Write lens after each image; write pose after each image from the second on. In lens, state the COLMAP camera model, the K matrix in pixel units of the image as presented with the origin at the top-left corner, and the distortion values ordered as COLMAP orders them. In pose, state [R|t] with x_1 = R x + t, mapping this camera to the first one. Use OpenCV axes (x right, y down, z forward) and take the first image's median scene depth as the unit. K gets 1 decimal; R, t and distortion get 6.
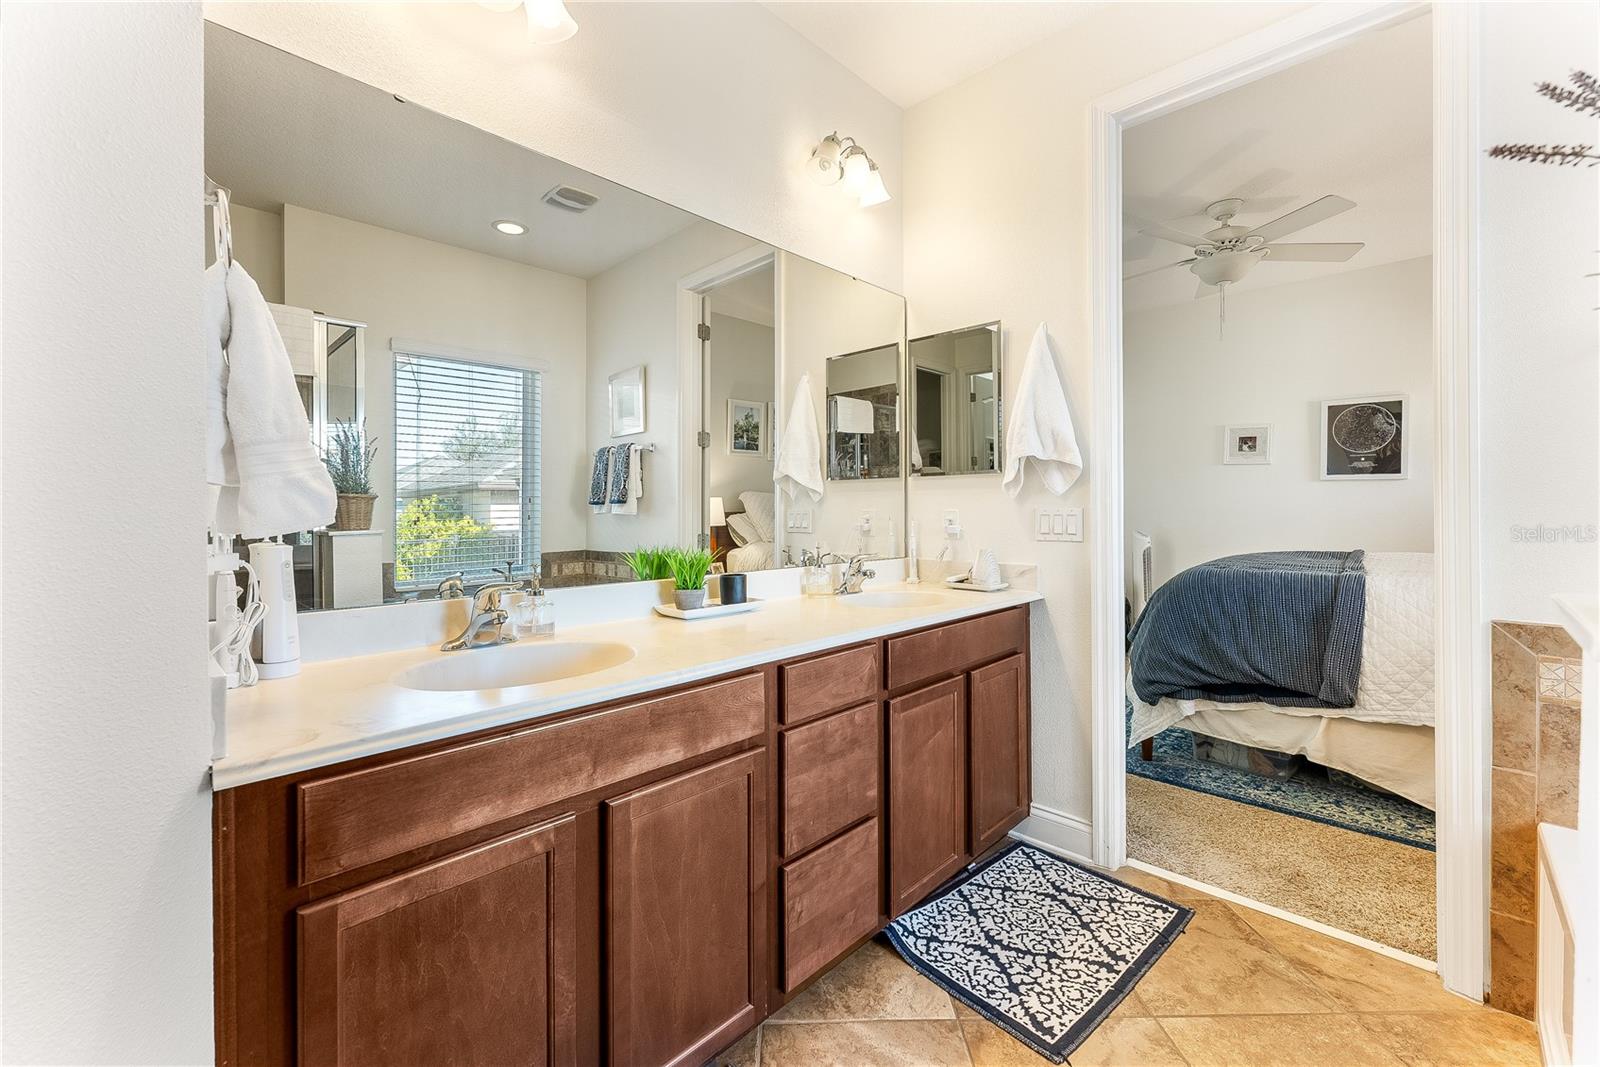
lens RADIAL K [[655.6, 0, 796.0], [0, 655.6, 514.3], [0, 0, 1]] dist [-0.001536, -0.000237]
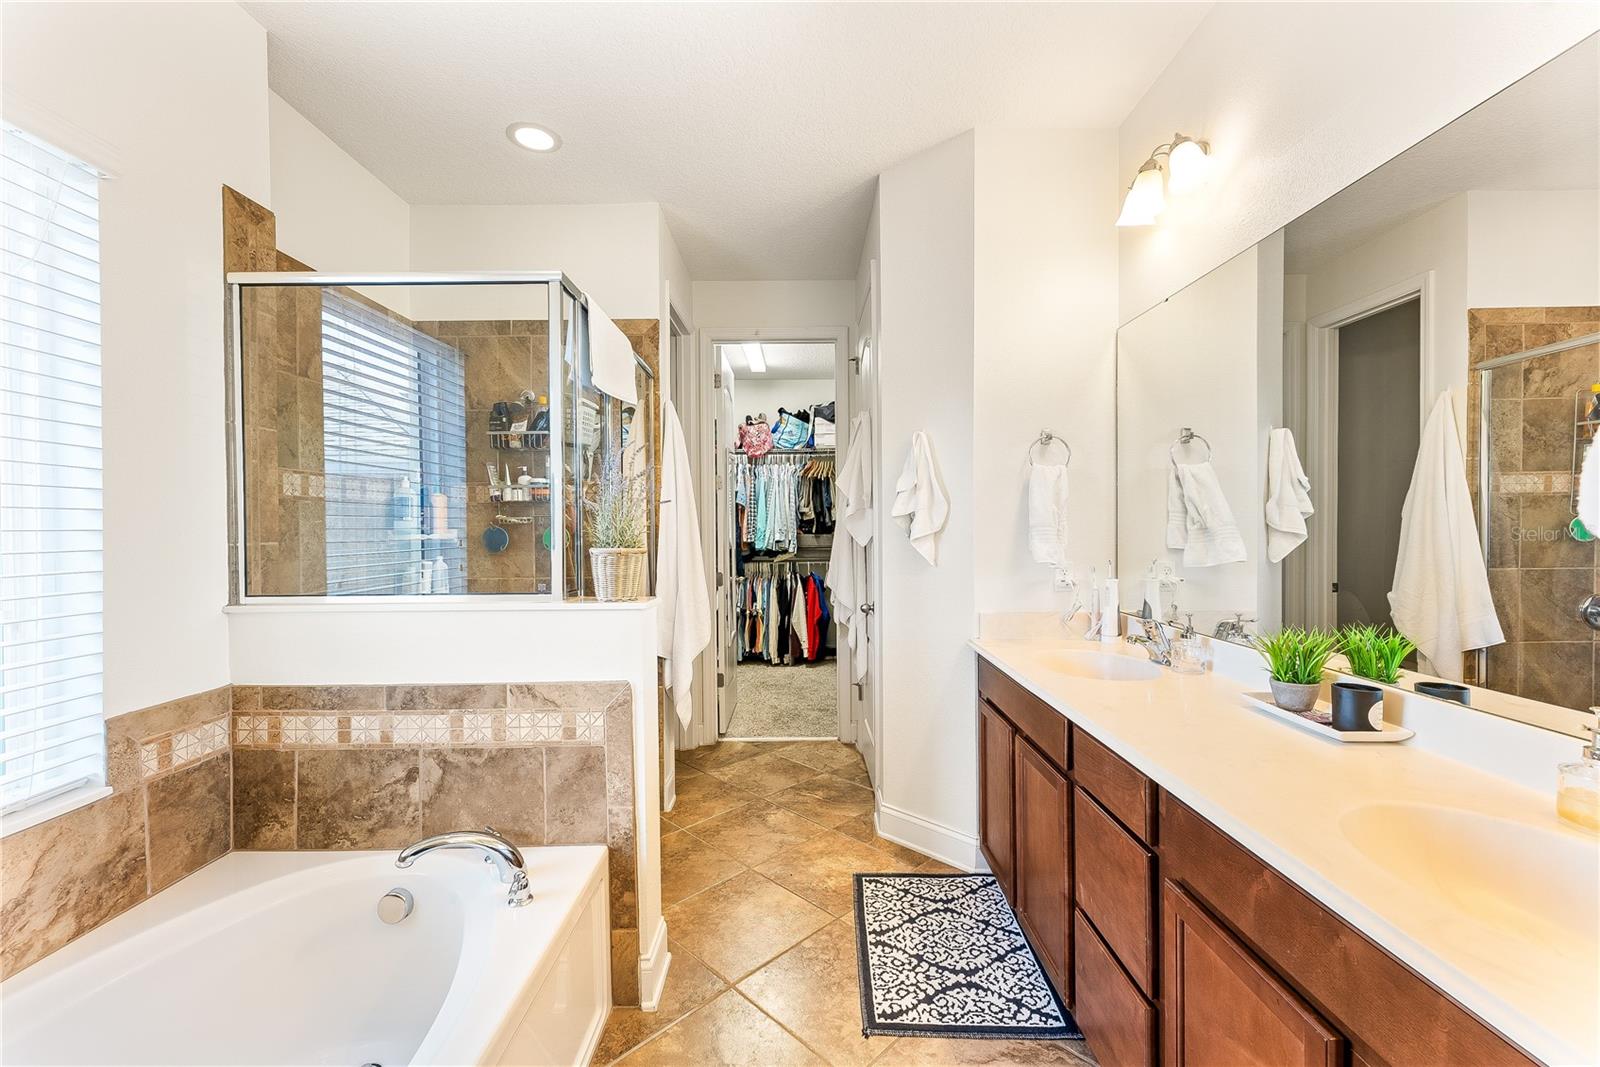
lens RADIAL K [[656.0, 0, 800.0], [0, 656.0, 533.5], [0, 0, 1]] dist [0.000770, 0.000026]
pose [[-0.687664, 0.014187, -0.725890, 1.409745], [0.006052, 0.999886, 0.013809, -0.089408], [0.726004, 0.005103, -0.687672, 1.667582]]
